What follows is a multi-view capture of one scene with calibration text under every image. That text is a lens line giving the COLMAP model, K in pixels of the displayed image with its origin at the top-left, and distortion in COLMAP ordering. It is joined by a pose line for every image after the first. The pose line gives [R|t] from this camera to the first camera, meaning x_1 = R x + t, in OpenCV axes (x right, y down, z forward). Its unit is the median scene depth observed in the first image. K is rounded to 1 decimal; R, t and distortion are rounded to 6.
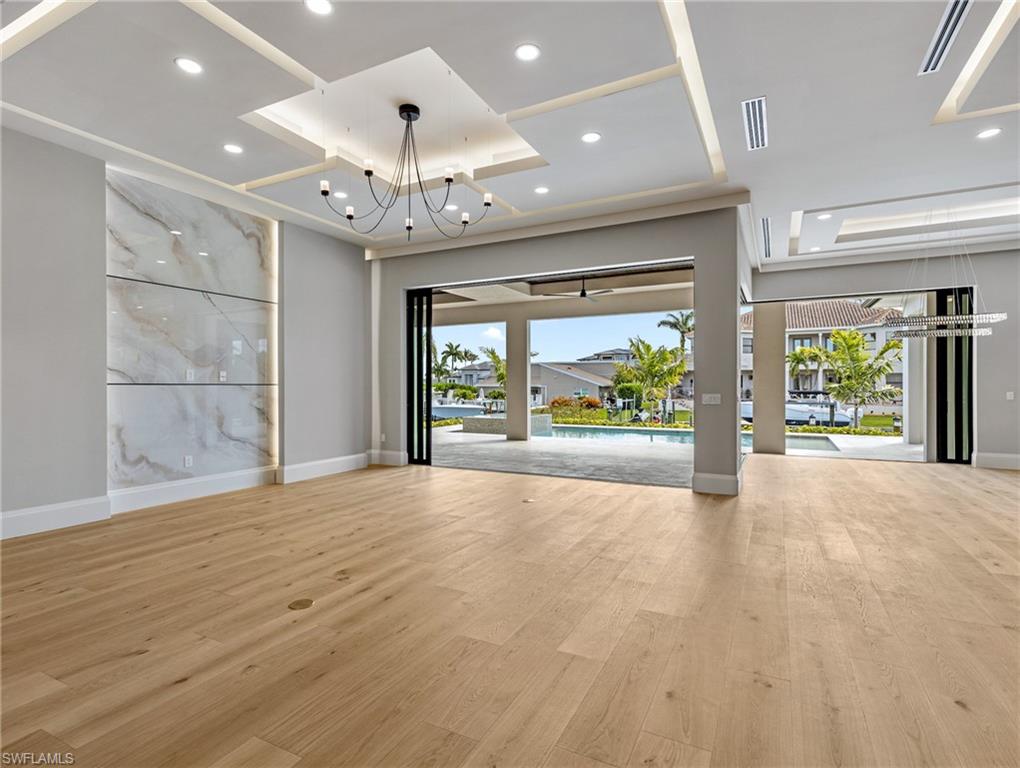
lens RADIAL K [[512.2, 0, 509.8], [0, 512.2, 383.5], [0, 0, 1]] dist [0.007074, -0.000796]
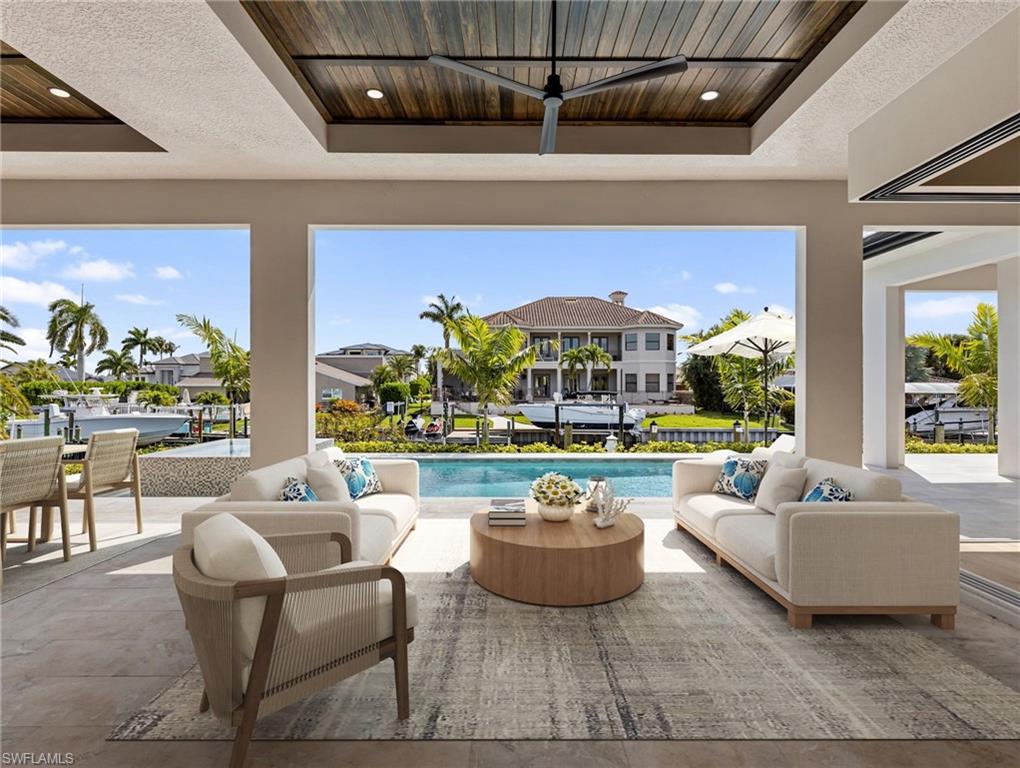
lens RADIAL K [[542.1, 0, 512.6], [0, 542.1, 393.4], [0, 0, 1]] dist [0.006803, 0.001993]
pose [[0.884283, -0.006911, 0.466900, -0.005083], [-0.002214, 0.999817, 0.018992, -0.000084], [-0.466945, -0.017828, 0.884106, 0.102978]]
